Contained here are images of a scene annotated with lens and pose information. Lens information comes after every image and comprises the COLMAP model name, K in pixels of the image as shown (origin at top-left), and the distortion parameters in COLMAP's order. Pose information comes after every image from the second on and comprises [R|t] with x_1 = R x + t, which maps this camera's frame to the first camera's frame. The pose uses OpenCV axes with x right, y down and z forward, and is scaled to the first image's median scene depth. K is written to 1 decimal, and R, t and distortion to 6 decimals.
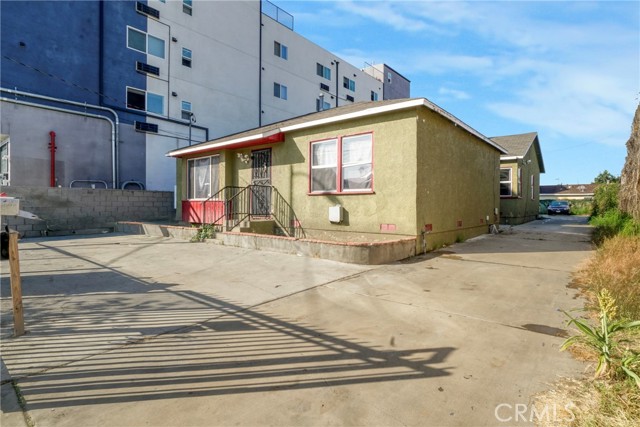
lens RADIAL K [[337.3, 0, 320.0], [0, 337.3, 213.5], [0, 0, 1]] dist [-0.035238, 0.000656]
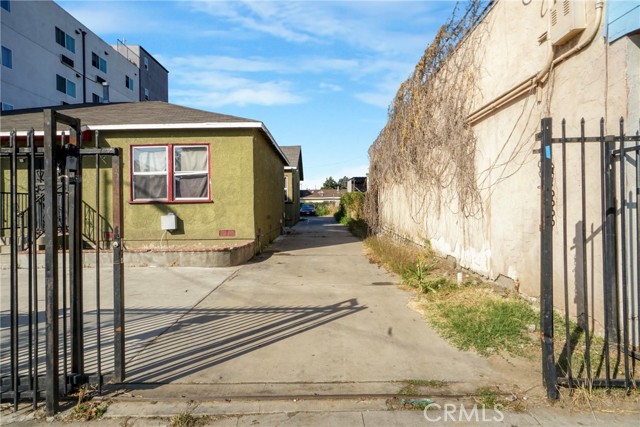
lens RADIAL K [[379.4, 0, 320.0], [0, 379.4, 213.5], [0, 0, 1]] dist [0.003416, 0.000623]
pose [[0.766917, -0.024456, 0.641280, -0.309625], [0.032340, 0.999477, -0.000560, -0.010772], [-0.640931, 0.021169, 0.767307, -0.121397]]
